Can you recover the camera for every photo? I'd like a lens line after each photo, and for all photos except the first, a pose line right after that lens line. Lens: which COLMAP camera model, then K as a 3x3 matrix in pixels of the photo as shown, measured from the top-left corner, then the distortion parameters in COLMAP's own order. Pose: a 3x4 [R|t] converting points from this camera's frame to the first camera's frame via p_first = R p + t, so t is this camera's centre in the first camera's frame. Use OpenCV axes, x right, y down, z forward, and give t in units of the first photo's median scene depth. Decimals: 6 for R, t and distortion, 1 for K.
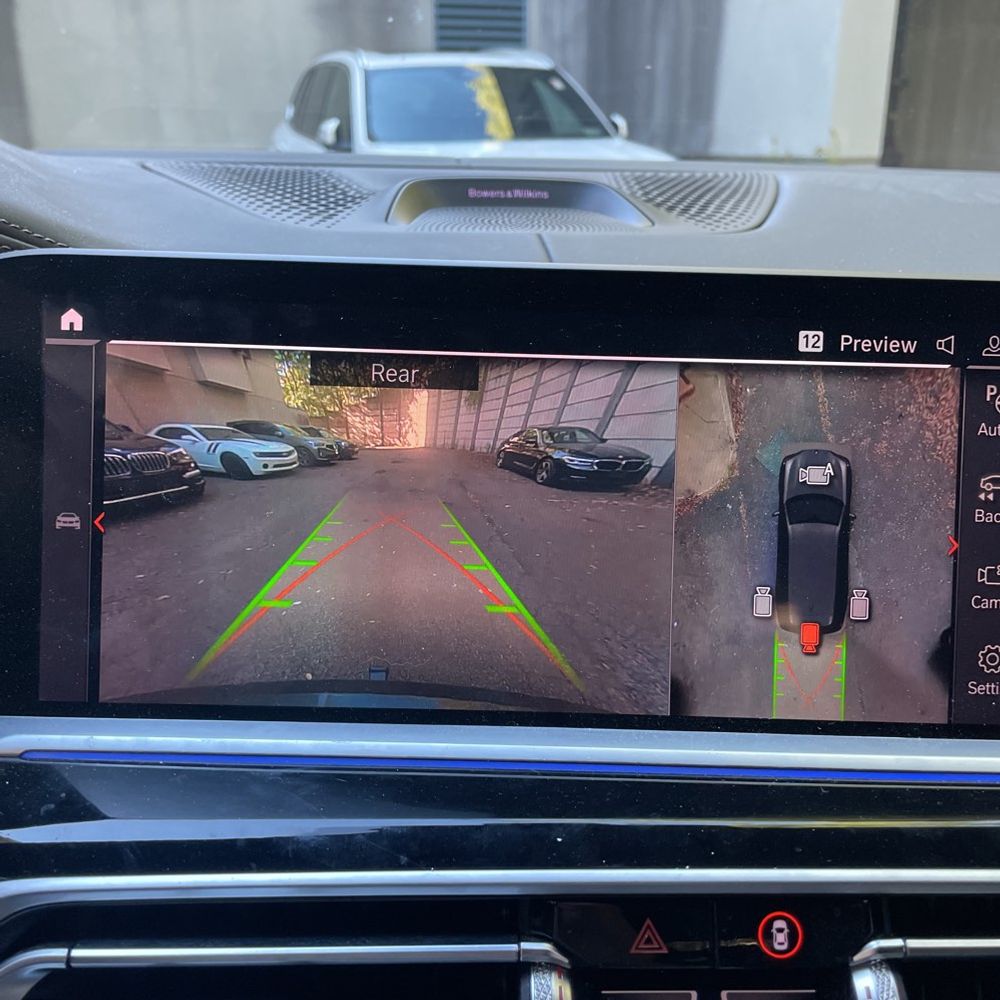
lens RADIAL K [[1007.0, 0, 510.7], [0, 1007.0, 484.0], [0, 0, 1]] dist [0.105665, -0.160265]
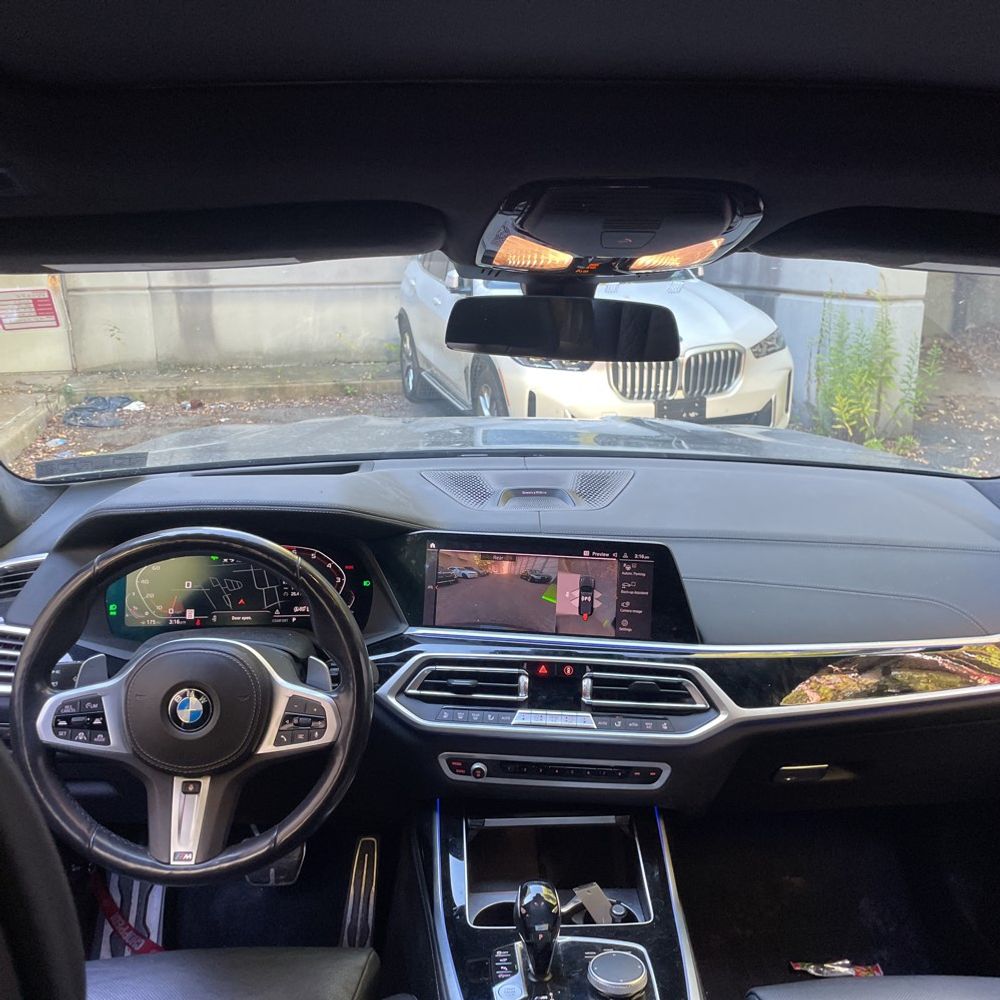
lens RADIAL K [[1014.8, 0, 510.6], [0, 1014.8, 481.0], [0, 0, 1]] dist [0.094164, -0.123062]
pose [[0.994325, 0.018655, -0.104740, 0.430383], [-0.027290, 0.996289, -0.081627, -0.078424], [0.102828, 0.084022, 0.991144, -3.706128]]
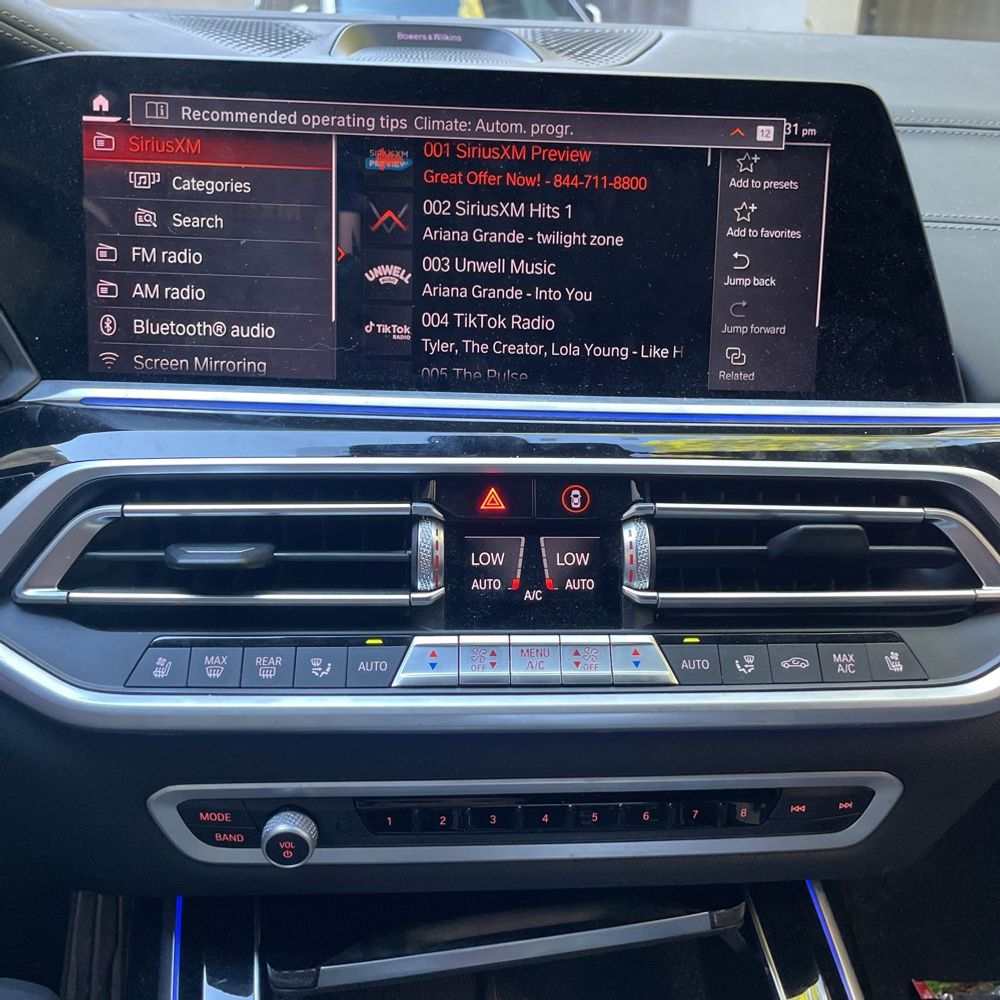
lens RADIAL K [[1007.0, 0, 510.7], [0, 1007.0, 484.0], [0, 0, 1]] dist [0.105665, -0.160265]
pose [[0.999809, -0.003317, 0.019280, 0.114372], [0.001630, 0.996221, 0.086838, 0.244119], [-0.019495, -0.086790, 0.996036, -0.481524]]
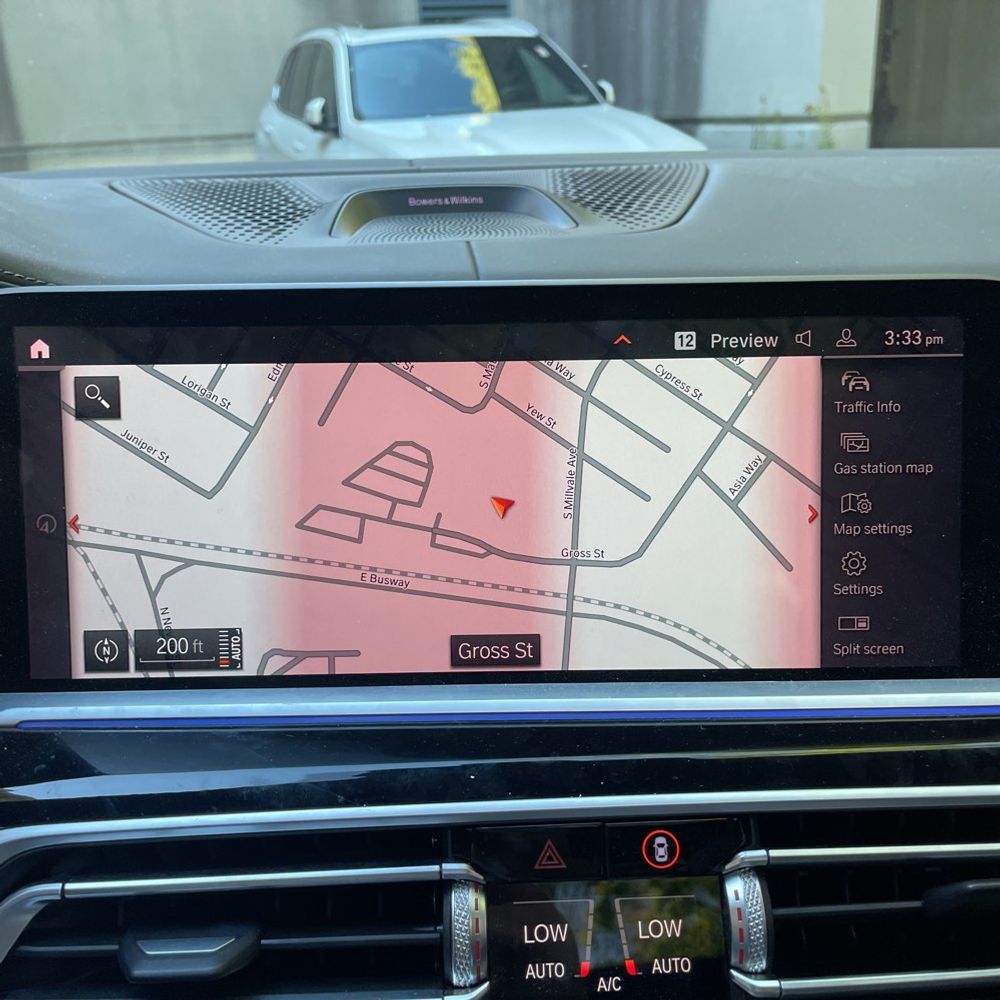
lens RADIAL K [[1007.6, 0, 504.1], [0, 1007.6, 490.7], [0, 0, 1]] dist [0.104550, -0.161476]
pose [[0.999066, -0.040814, -0.014199, 0.100247], [0.041274, 0.998578, 0.033740, -0.018541], [0.012801, -0.034295, 0.999330, -0.145299]]
